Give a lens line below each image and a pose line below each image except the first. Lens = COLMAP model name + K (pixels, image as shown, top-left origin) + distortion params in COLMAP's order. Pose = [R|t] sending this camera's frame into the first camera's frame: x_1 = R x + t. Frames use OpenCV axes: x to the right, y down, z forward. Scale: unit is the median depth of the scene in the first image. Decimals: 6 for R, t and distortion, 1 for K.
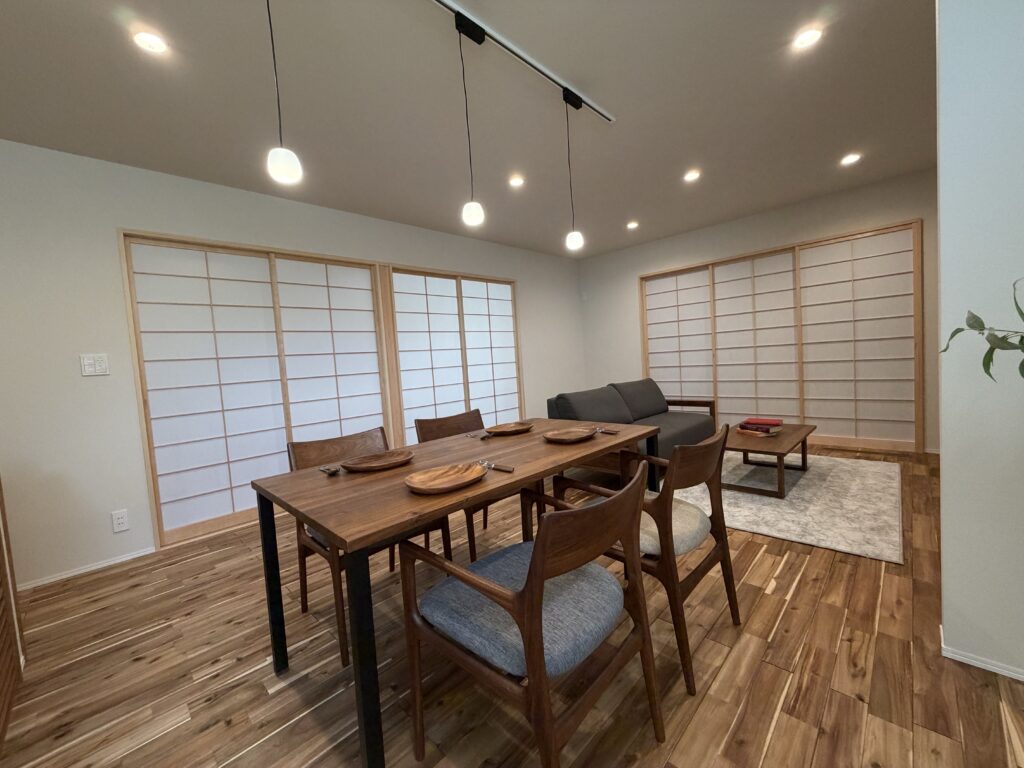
lens RADIAL K [[409.0, 0, 512.0], [0, 409.0, 384.0], [0, 0, 1]] dist [-0.001215, -0.000117]
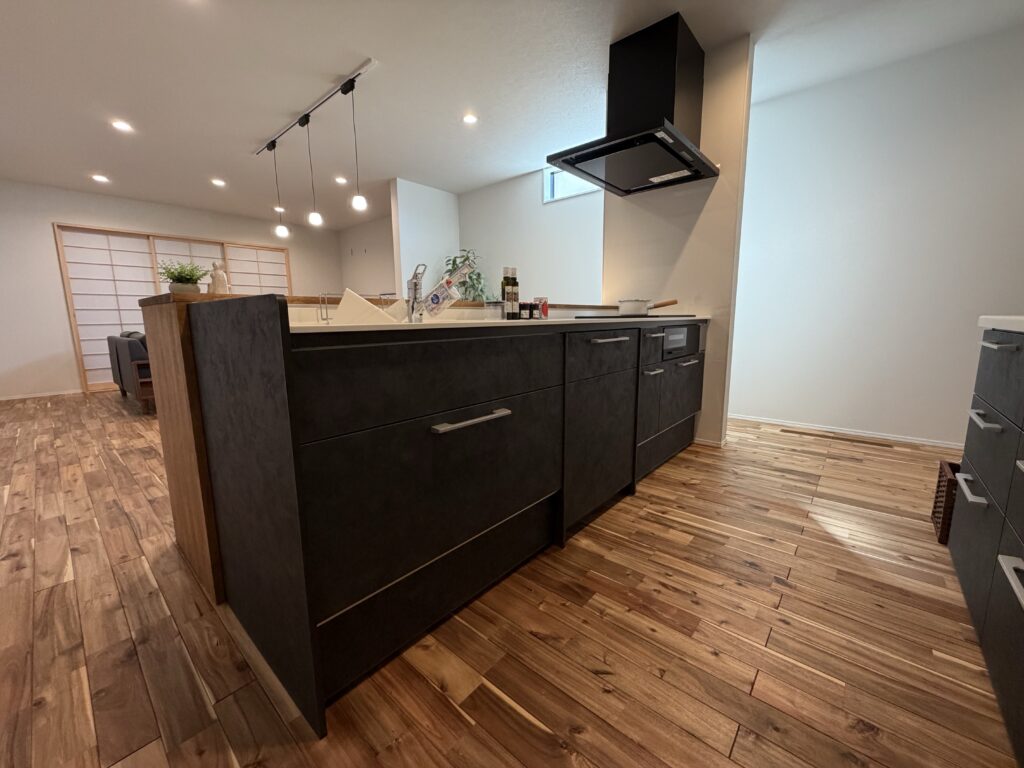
lens RADIAL K [[409.0, 0, 512.0], [0, 409.0, 384.0], [0, 0, 1]] dist [-0.001215, -0.000117]
pose [[-0.056824, -0.090412, 0.994282, -0.714468], [0.078340, 0.992417, 0.094719, 0.089034], [-0.995306, 0.083274, -0.049311, 0.070106]]
